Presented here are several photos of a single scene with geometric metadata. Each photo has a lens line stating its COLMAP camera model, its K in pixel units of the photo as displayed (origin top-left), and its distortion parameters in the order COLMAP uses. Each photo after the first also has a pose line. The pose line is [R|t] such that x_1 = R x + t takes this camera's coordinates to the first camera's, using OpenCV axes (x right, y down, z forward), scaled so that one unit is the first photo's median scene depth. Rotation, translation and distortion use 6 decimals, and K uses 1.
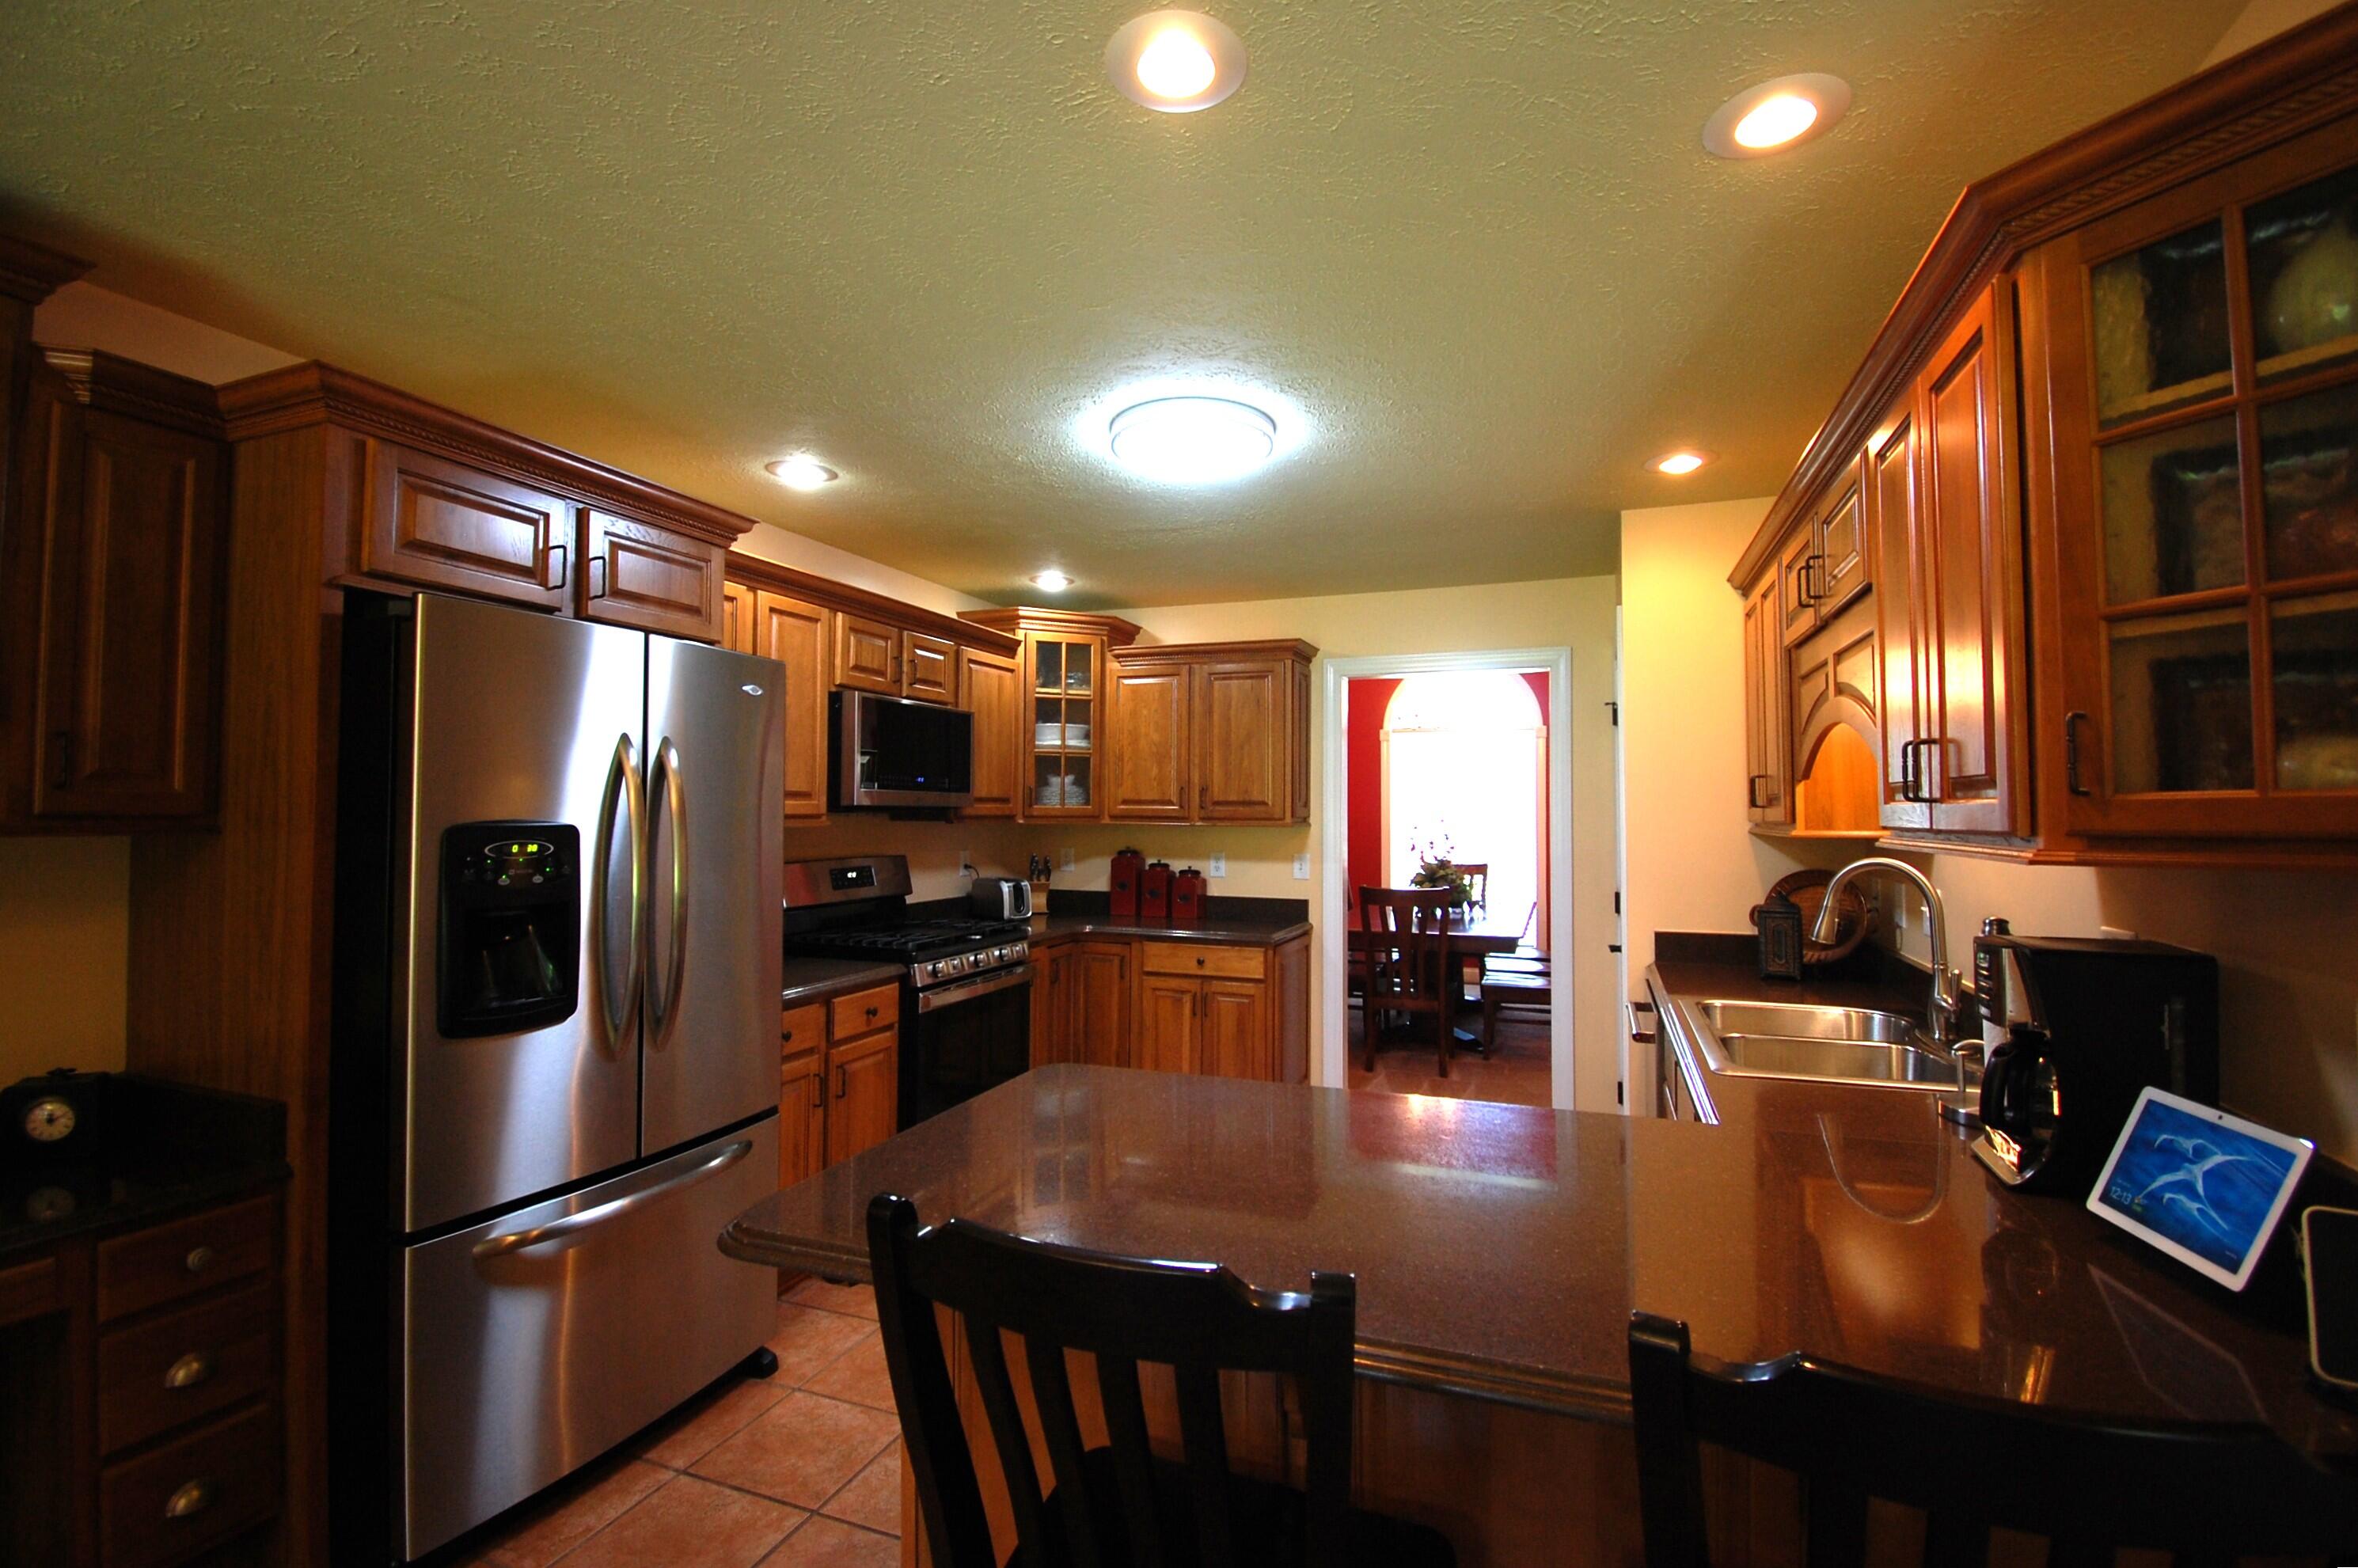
lens RADIAL K [[1066.8, 0, 1185.5], [0, 1066.8, 781.2], [0, 0, 1]] dist [0.016226, -0.025215]
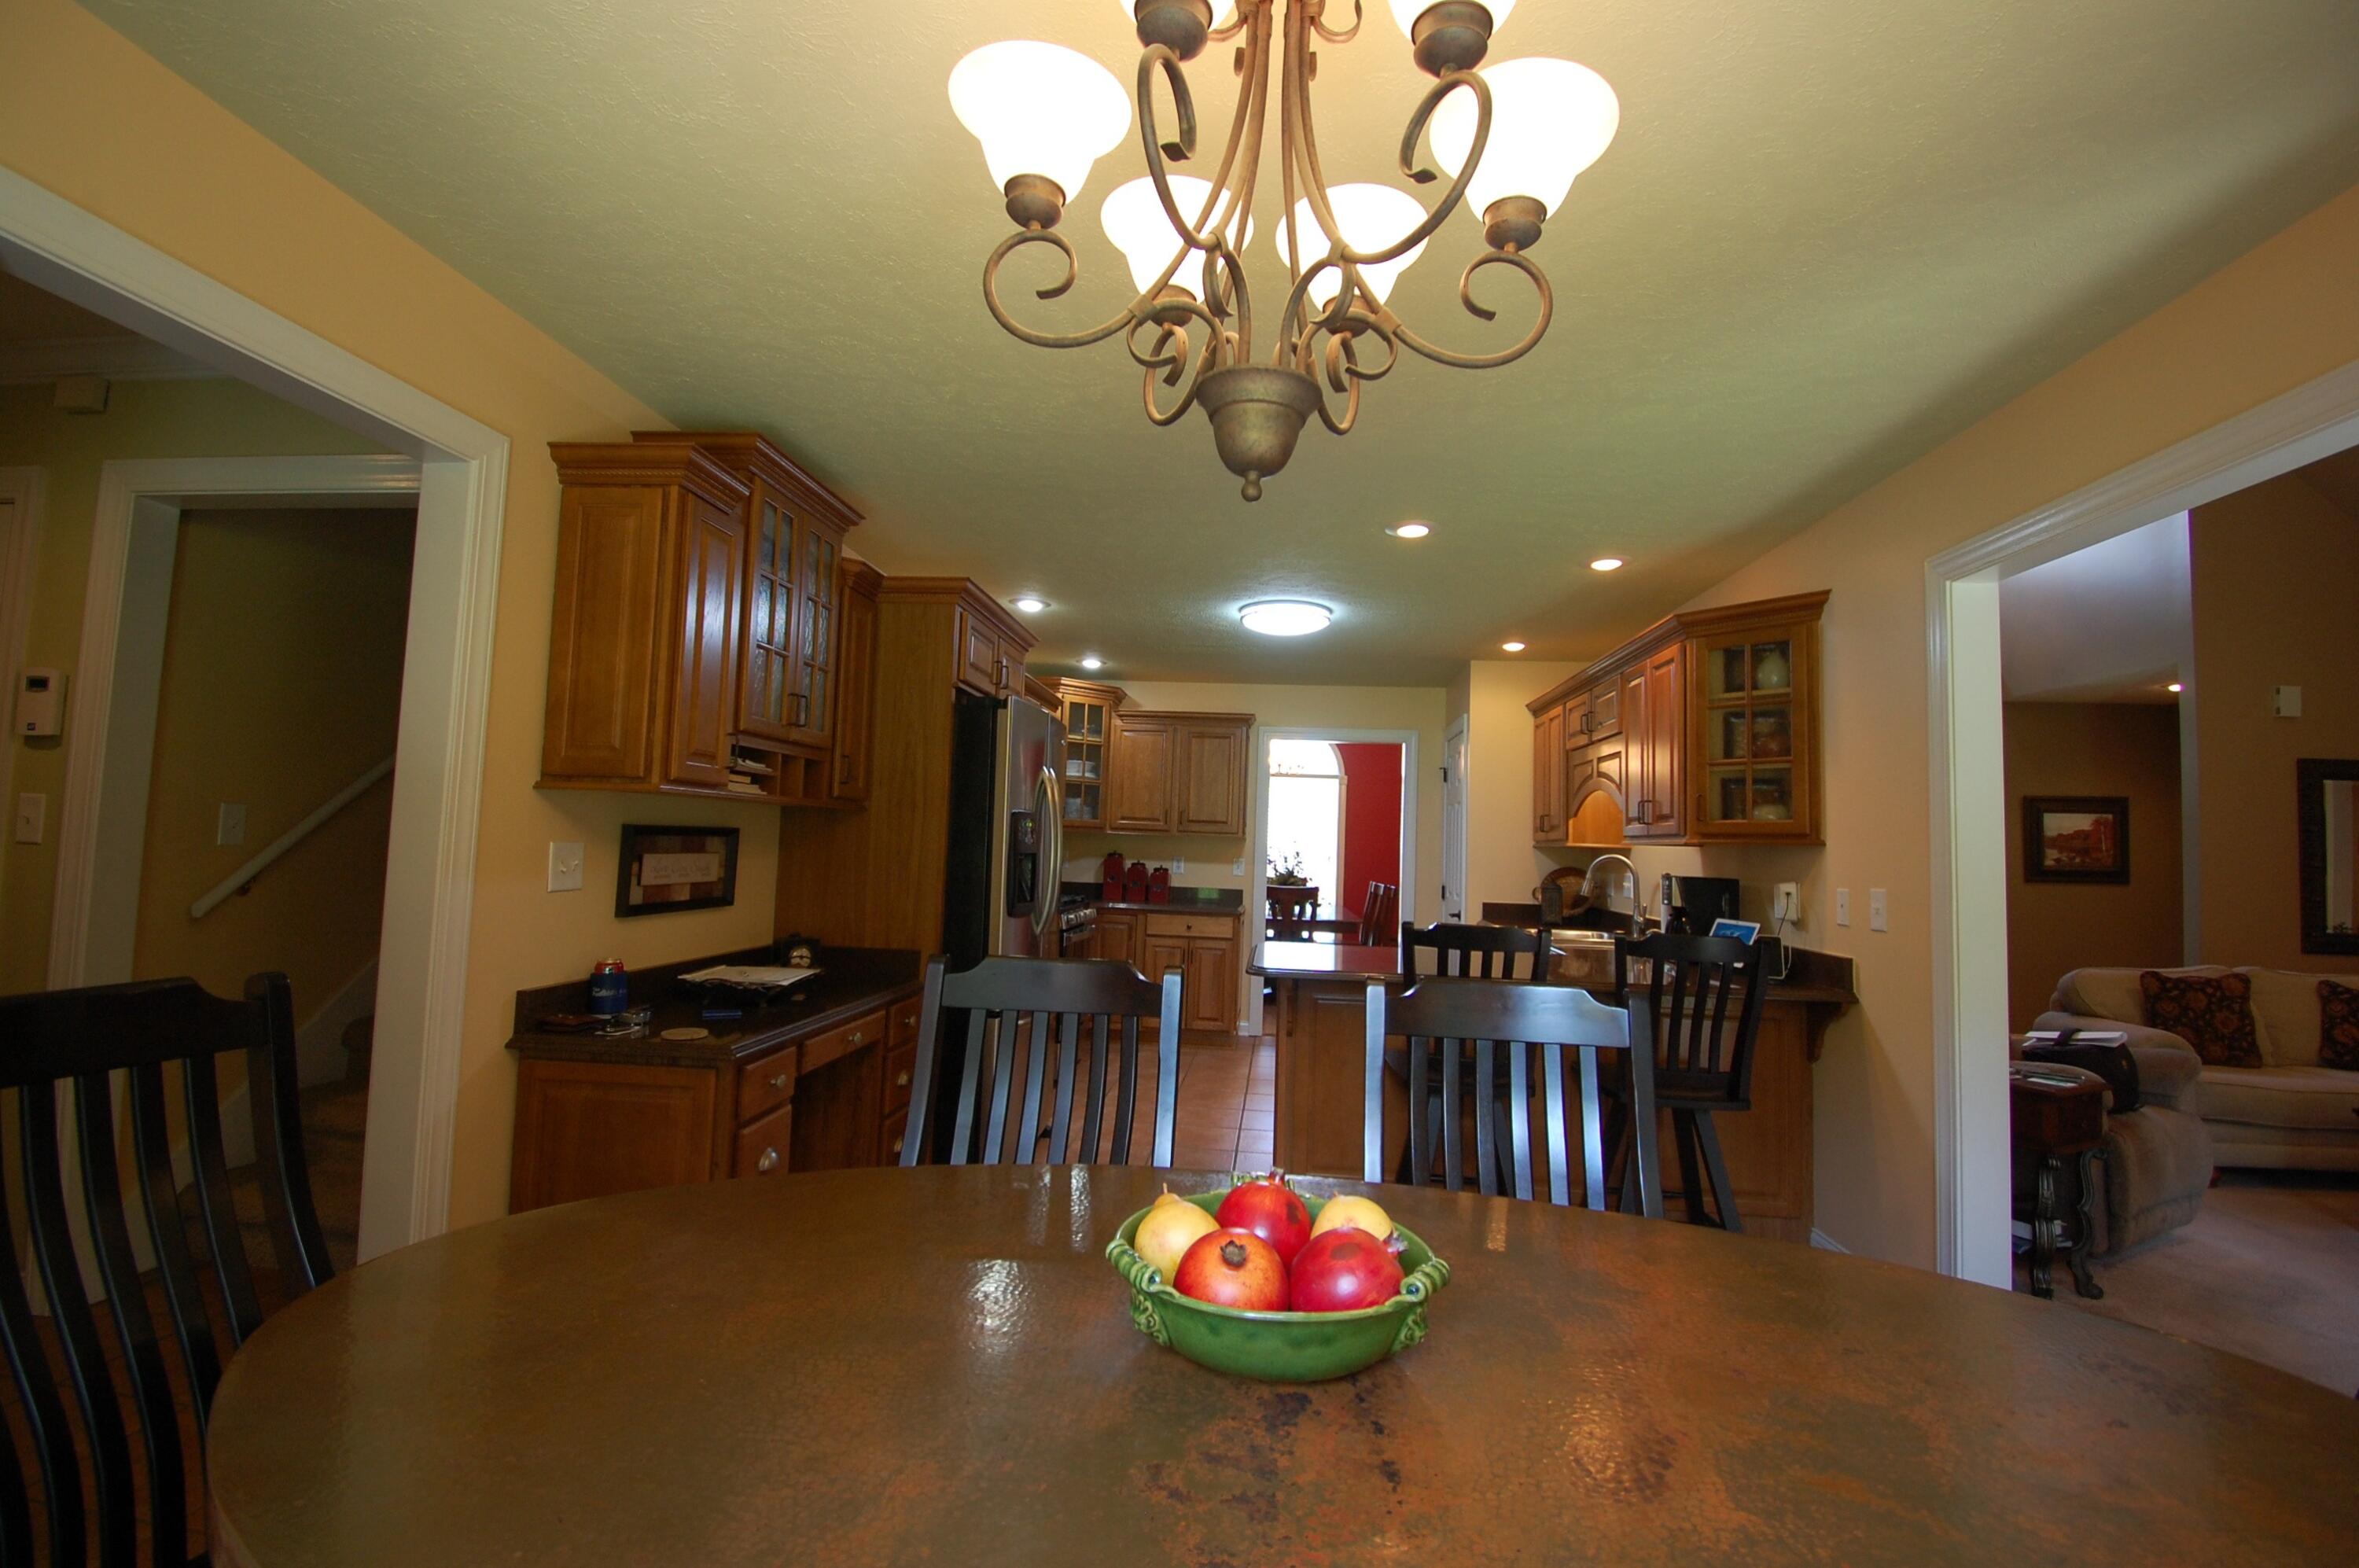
lens RADIAL K [[1014.3, 0, 1224.0], [0, 1014.3, 779.8], [0, 0, 1]] dist [0.010713, -0.021016]
pose [[0.959504, 0.050092, 0.277207, -0.446265], [-0.040880, 0.998406, -0.038914, 0.022682], [-0.278715, 0.026005, 0.960022, -0.493243]]
